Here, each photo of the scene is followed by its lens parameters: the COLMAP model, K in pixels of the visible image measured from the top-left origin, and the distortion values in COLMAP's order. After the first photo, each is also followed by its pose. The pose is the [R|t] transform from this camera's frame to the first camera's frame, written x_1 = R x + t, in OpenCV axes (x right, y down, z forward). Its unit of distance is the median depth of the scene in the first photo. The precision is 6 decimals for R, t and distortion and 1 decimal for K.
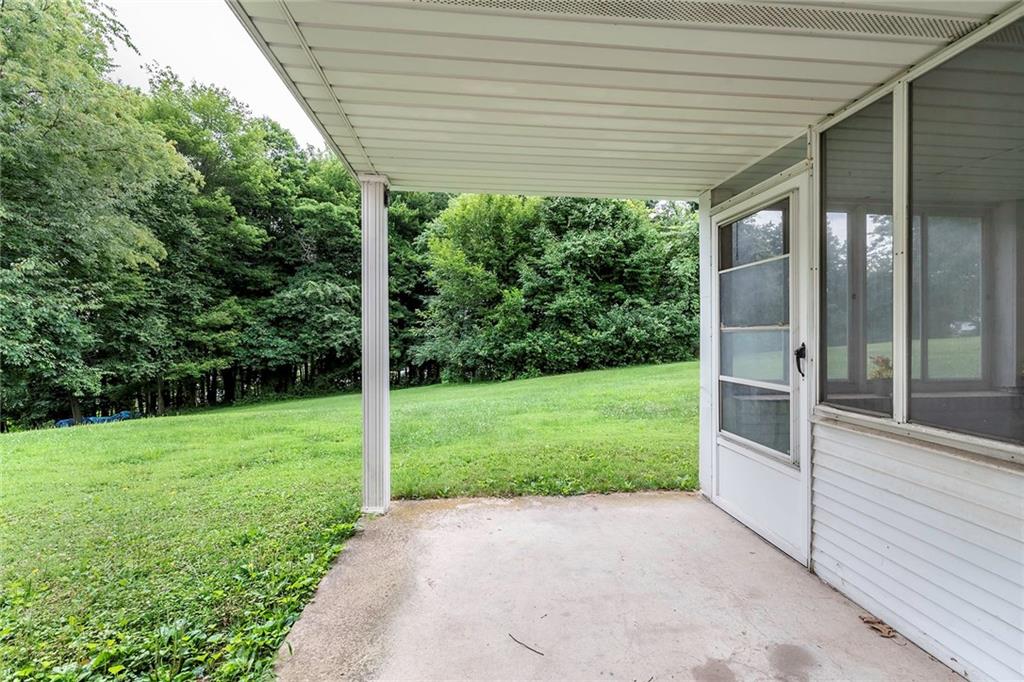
lens RADIAL K [[447.0, 0, 512.4], [0, 447.0, 339.1], [0, 0, 1]] dist [0.003222, -0.000207]
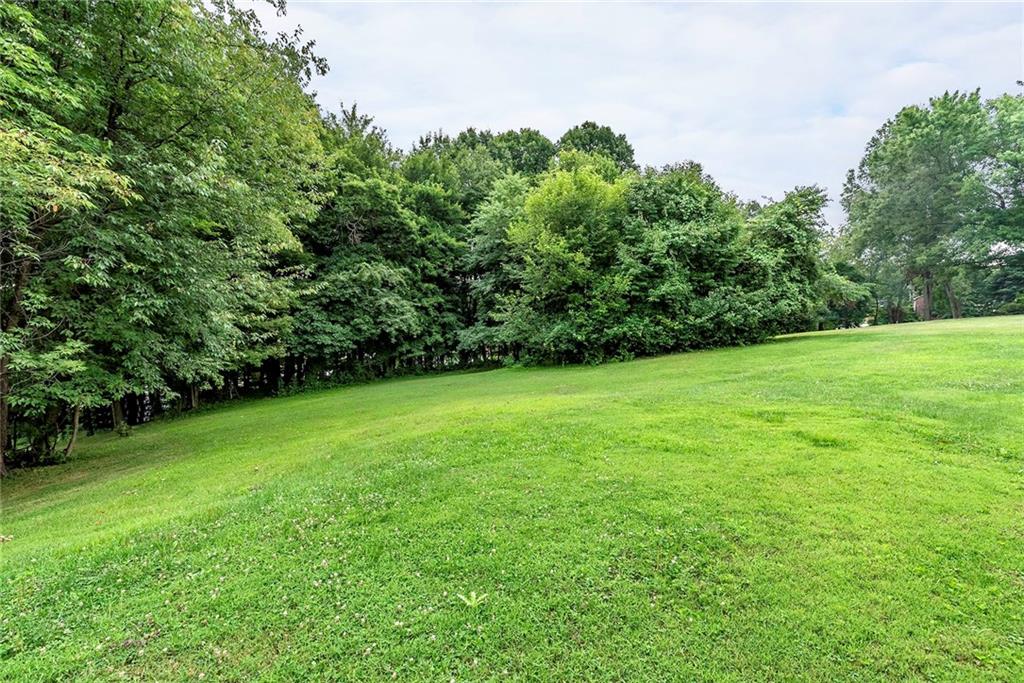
lens RADIAL K [[447.0, 0, 511.1], [0, 447.0, 337.5], [0, 0, 1]] dist [0.003222, -0.000207]
pose [[0.986275, -0.007913, 0.164921, -0.381463], [0.002403, 0.999433, 0.033582, -0.003837], [-0.165093, -0.032725, 0.985735, 0.016674]]
